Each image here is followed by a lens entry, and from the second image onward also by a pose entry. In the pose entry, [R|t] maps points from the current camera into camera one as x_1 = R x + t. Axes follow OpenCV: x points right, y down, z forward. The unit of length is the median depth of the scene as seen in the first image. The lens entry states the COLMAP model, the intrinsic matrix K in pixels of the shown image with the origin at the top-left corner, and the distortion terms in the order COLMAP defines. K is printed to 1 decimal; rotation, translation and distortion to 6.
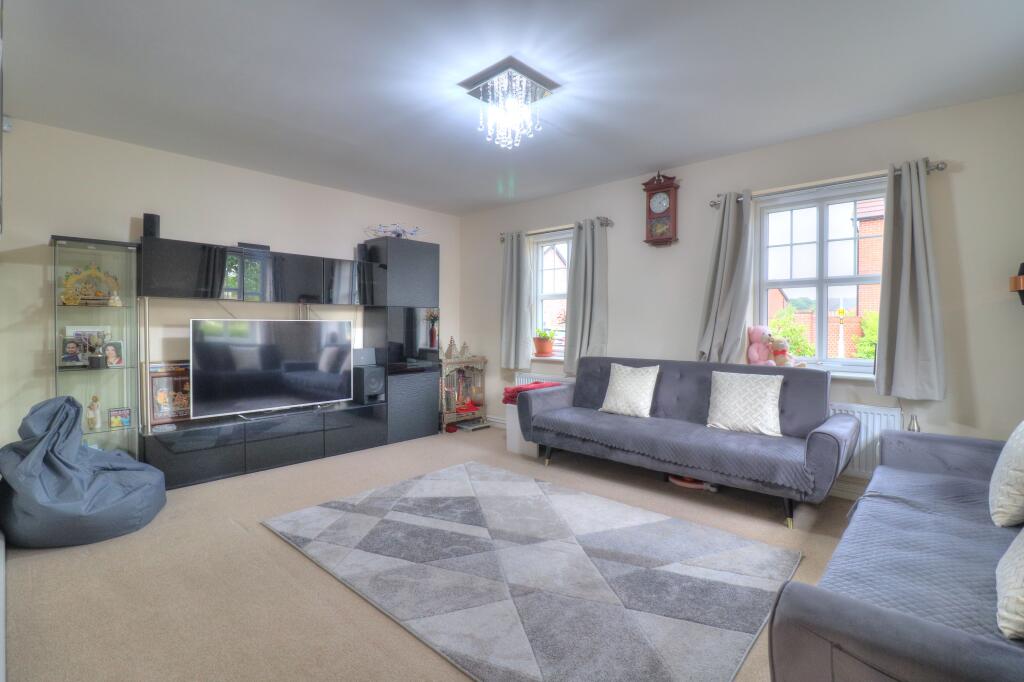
lens RADIAL K [[478.5, 0, 508.8], [0, 478.5, 330.5], [0, 0, 1]] dist [0.000997, -0.014010]
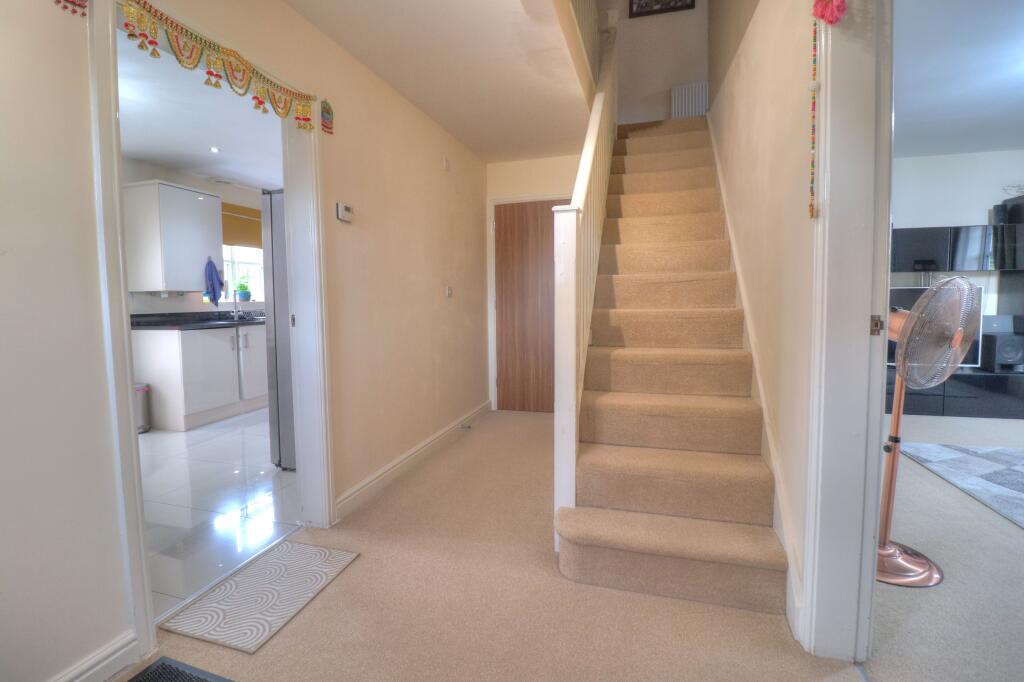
lens RADIAL K [[478.5, 0, 508.8], [0, 478.5, 330.5], [0, 0, 1]] dist [0.000997, -0.014010]
pose [[0.452378, 0.047822, -0.890543, 0.100033], [0.002158, 0.998500, 0.054715, 0.014264], [0.891824, -0.026674, 0.451596, -0.312269]]
